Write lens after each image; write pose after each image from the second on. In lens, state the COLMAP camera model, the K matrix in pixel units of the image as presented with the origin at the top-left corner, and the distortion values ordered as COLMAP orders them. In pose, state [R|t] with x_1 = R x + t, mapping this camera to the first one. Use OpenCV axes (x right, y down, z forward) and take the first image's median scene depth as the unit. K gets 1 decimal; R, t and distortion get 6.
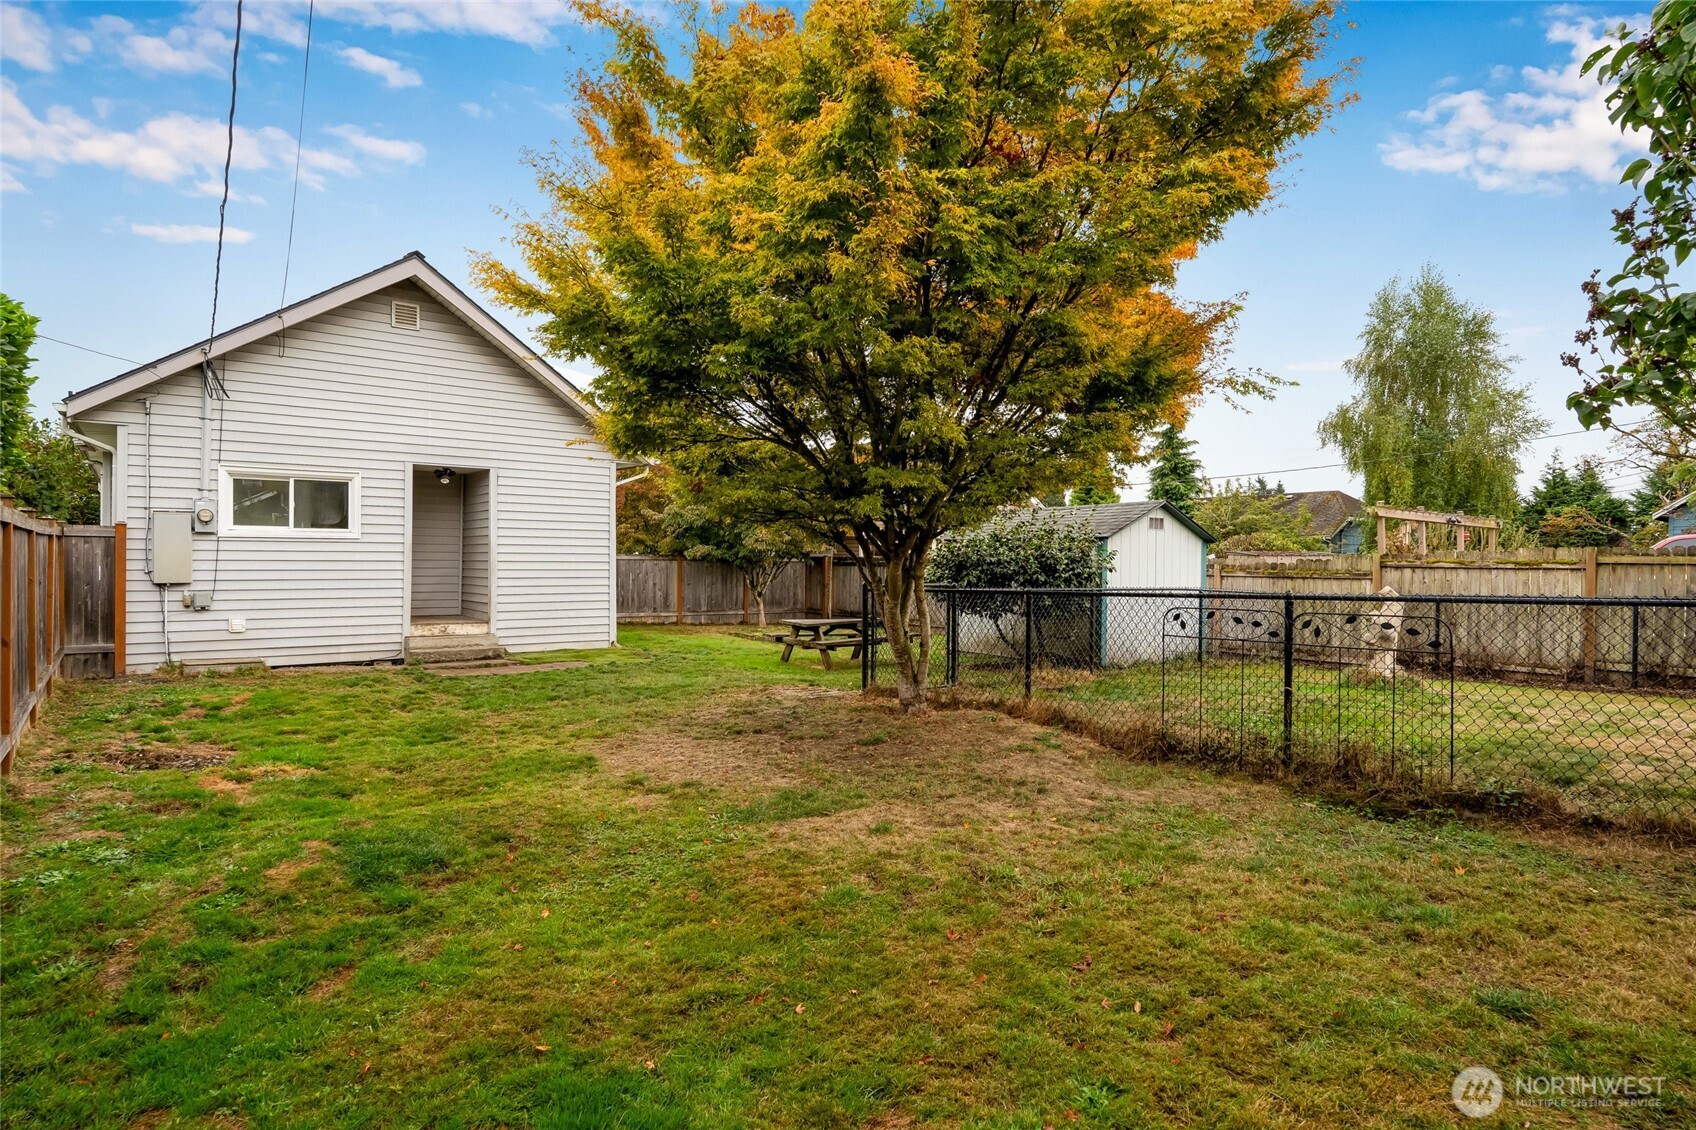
lens RADIAL K [[903.5, 0, 847.4], [0, 903.5, 569.9], [0, 0, 1]] dist [-0.000036, 0.000362]
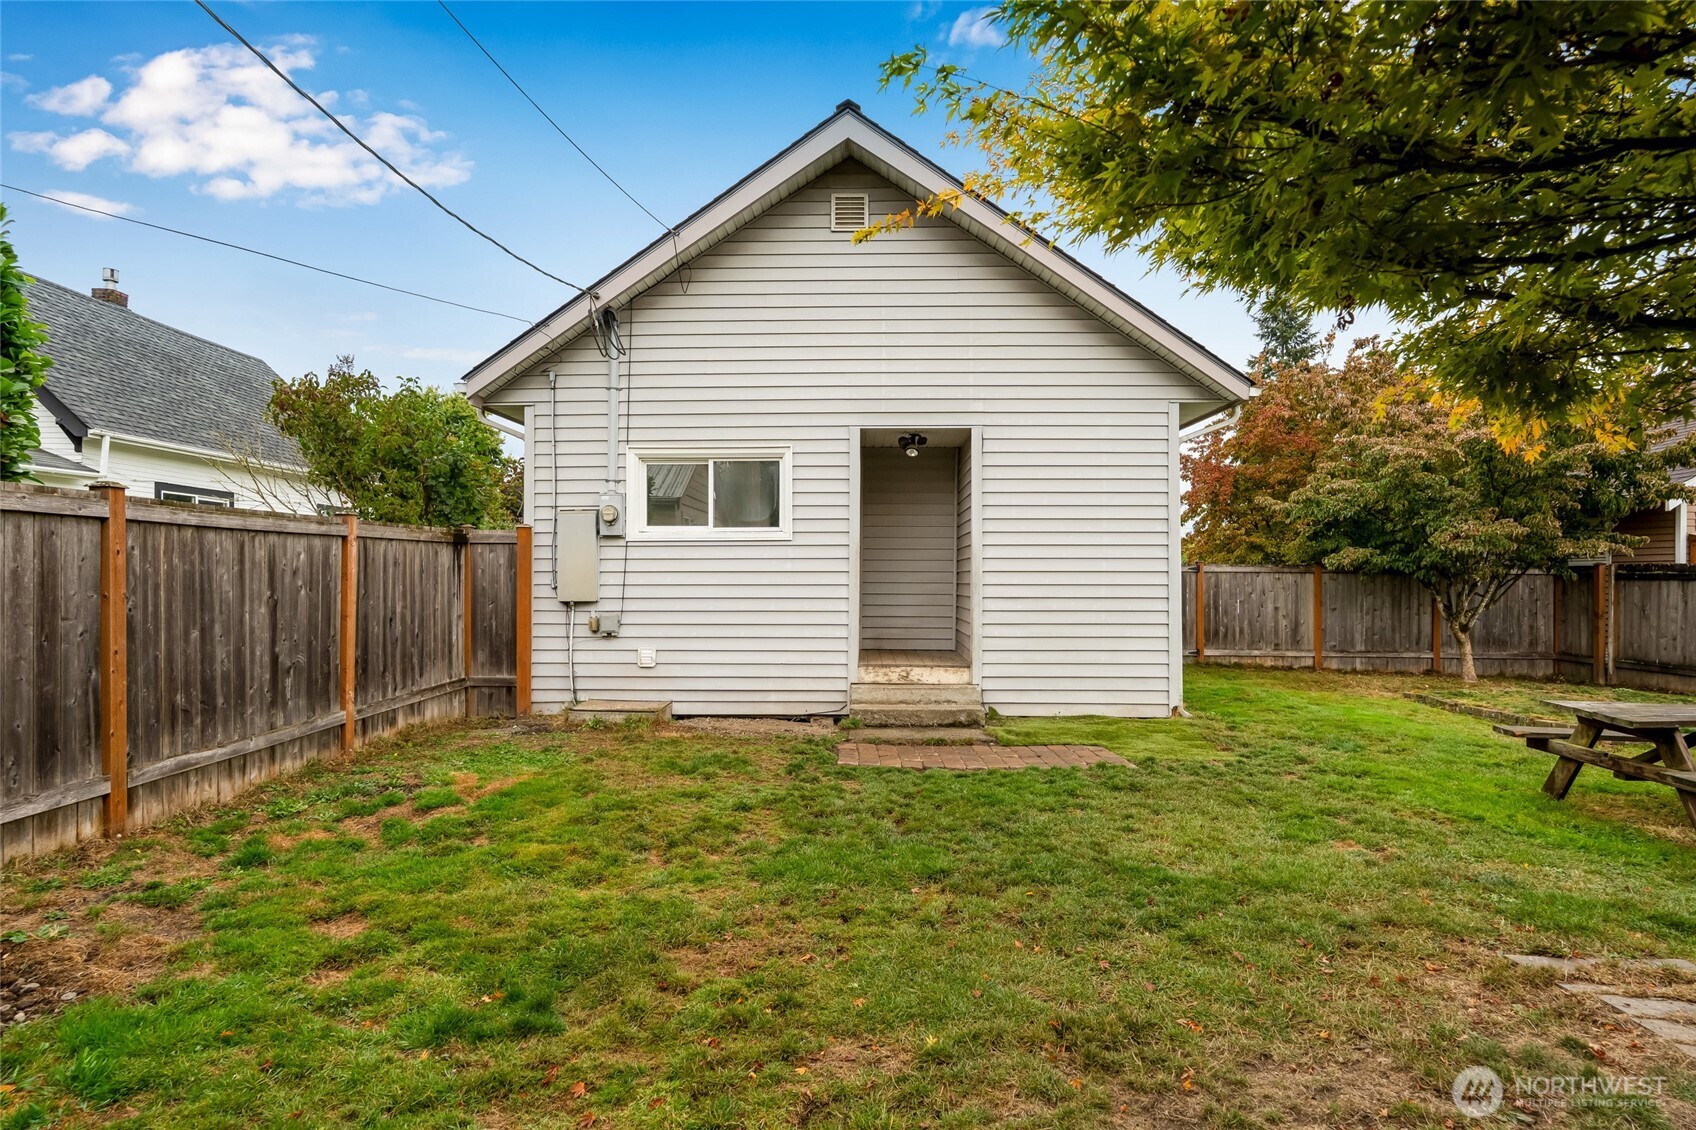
lens RADIAL K [[903.5, 0, 850.1], [0, 903.5, 576.1], [0, 0, 1]] dist [-0.000036, 0.000362]
pose [[0.776791, -0.008523, -0.629700, -0.061300], [-0.001409, 0.999882, -0.015271, 0.003843], [0.629757, 0.012750, 0.776688, 0.473198]]
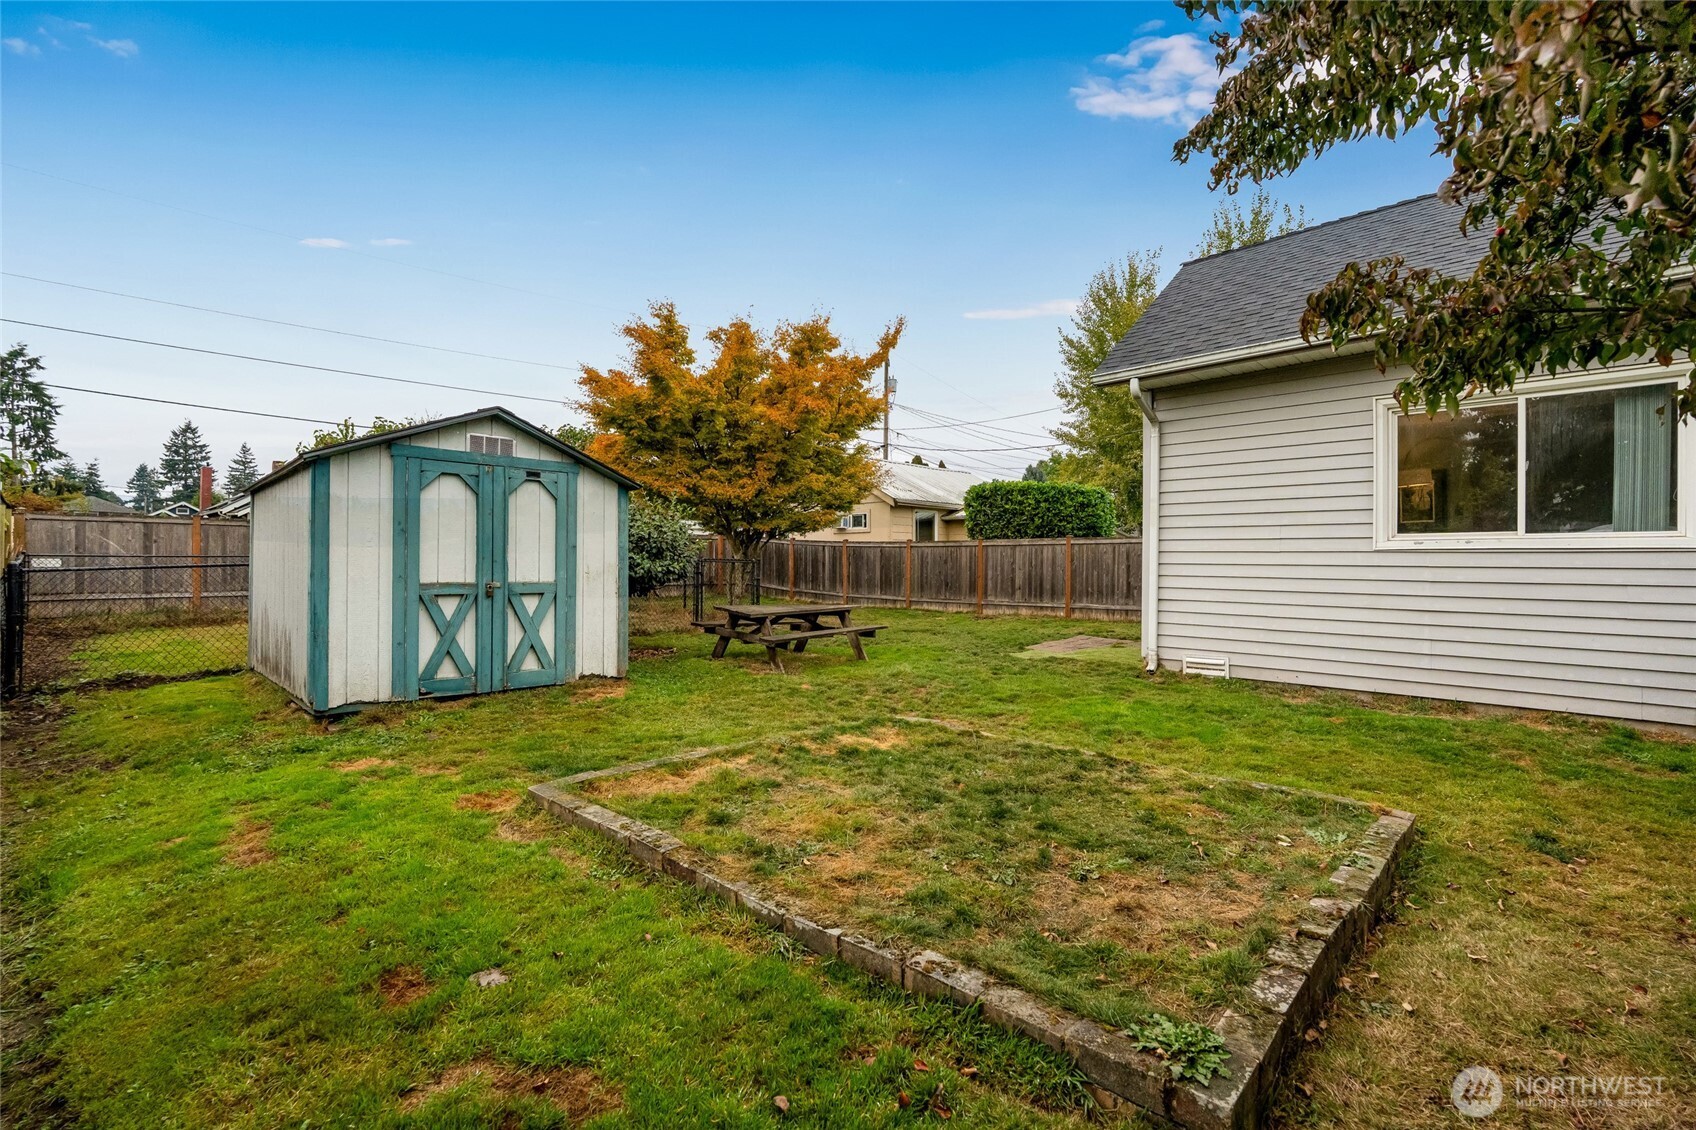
lens RADIAL K [[747.9, 0, 841.1], [0, 747.9, 566.7], [0, 0, 1]] dist [0.002739, 0.001141]
pose [[-0.994359, -0.007137, -0.105828, 0.004336], [-0.008602, 0.999873, 0.013391, 0.001553], [0.105719, 0.014226, -0.994294, 1.770669]]
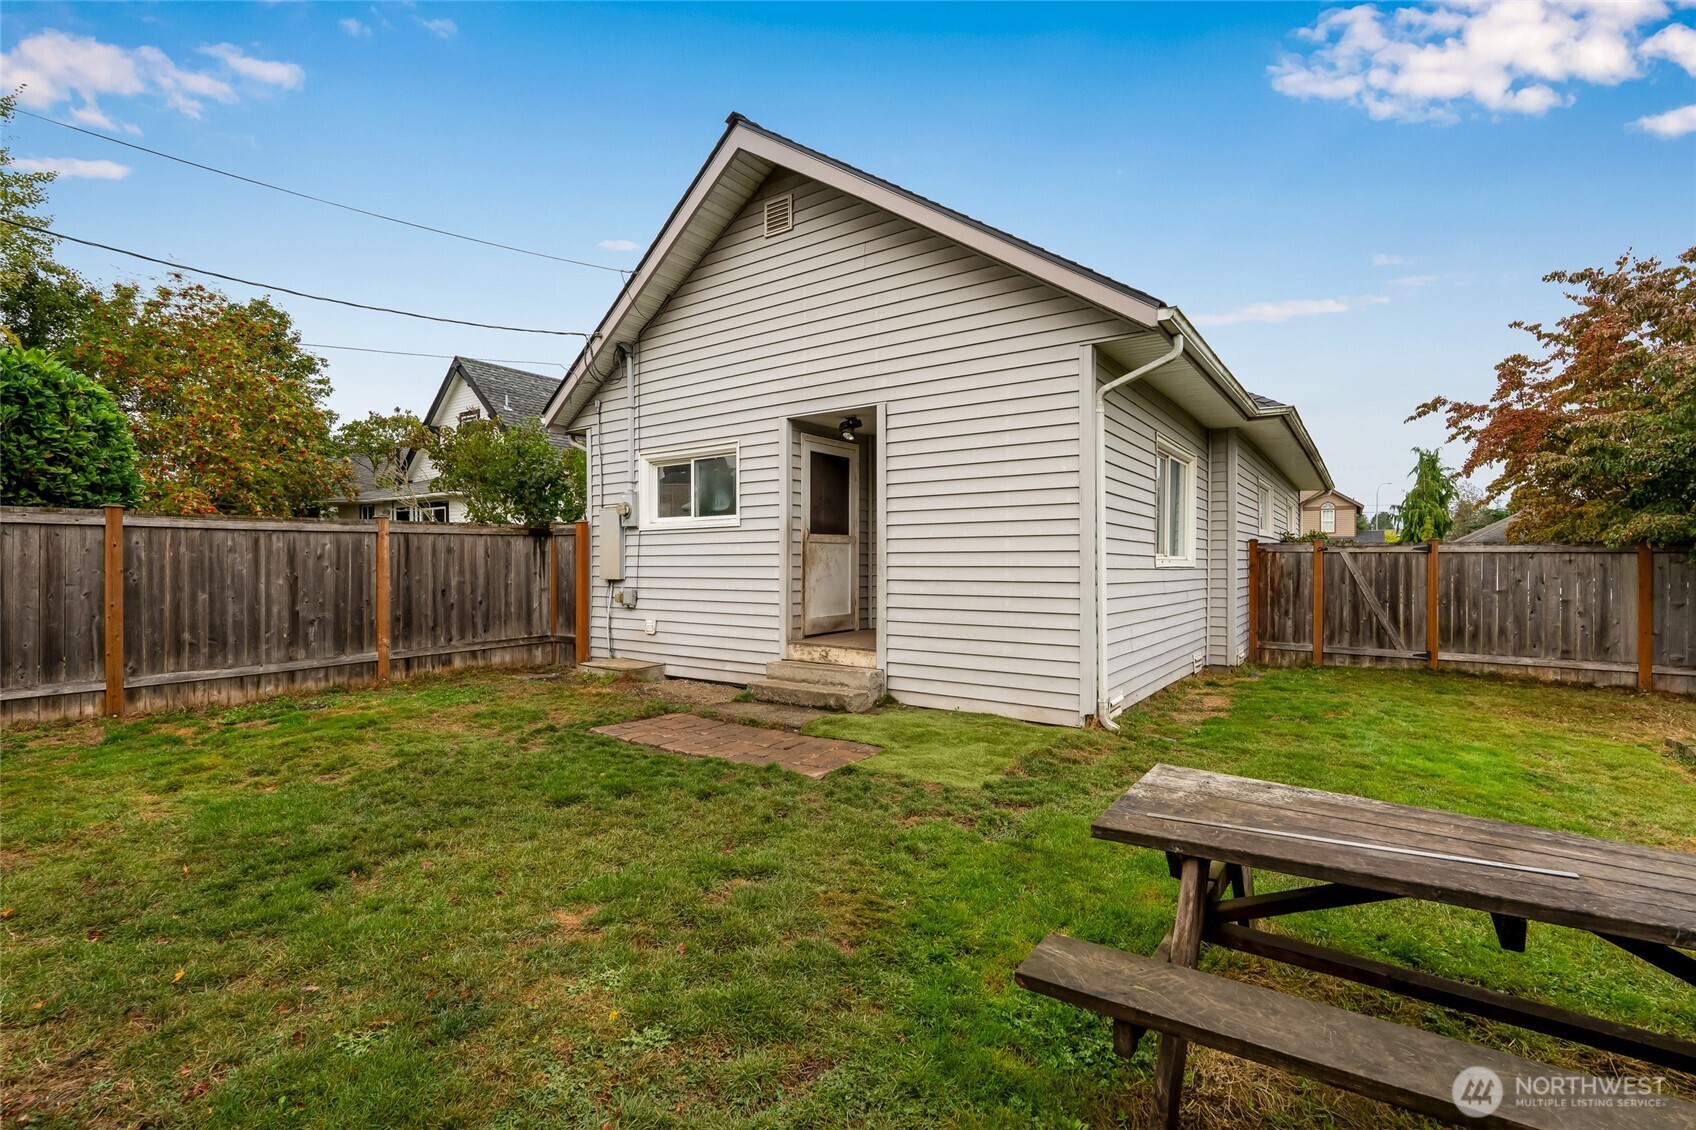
lens RADIAL K [[747.9, 0, 836.4], [0, 747.9, 565.0], [0, 0, 1]] dist [0.002739, 0.001141]
pose [[0.294151, -0.005279, -0.955744, 0.097285], [-0.006608, 0.999950, -0.007557, 0.002919], [0.955736, 0.008539, 0.294102, 0.871188]]
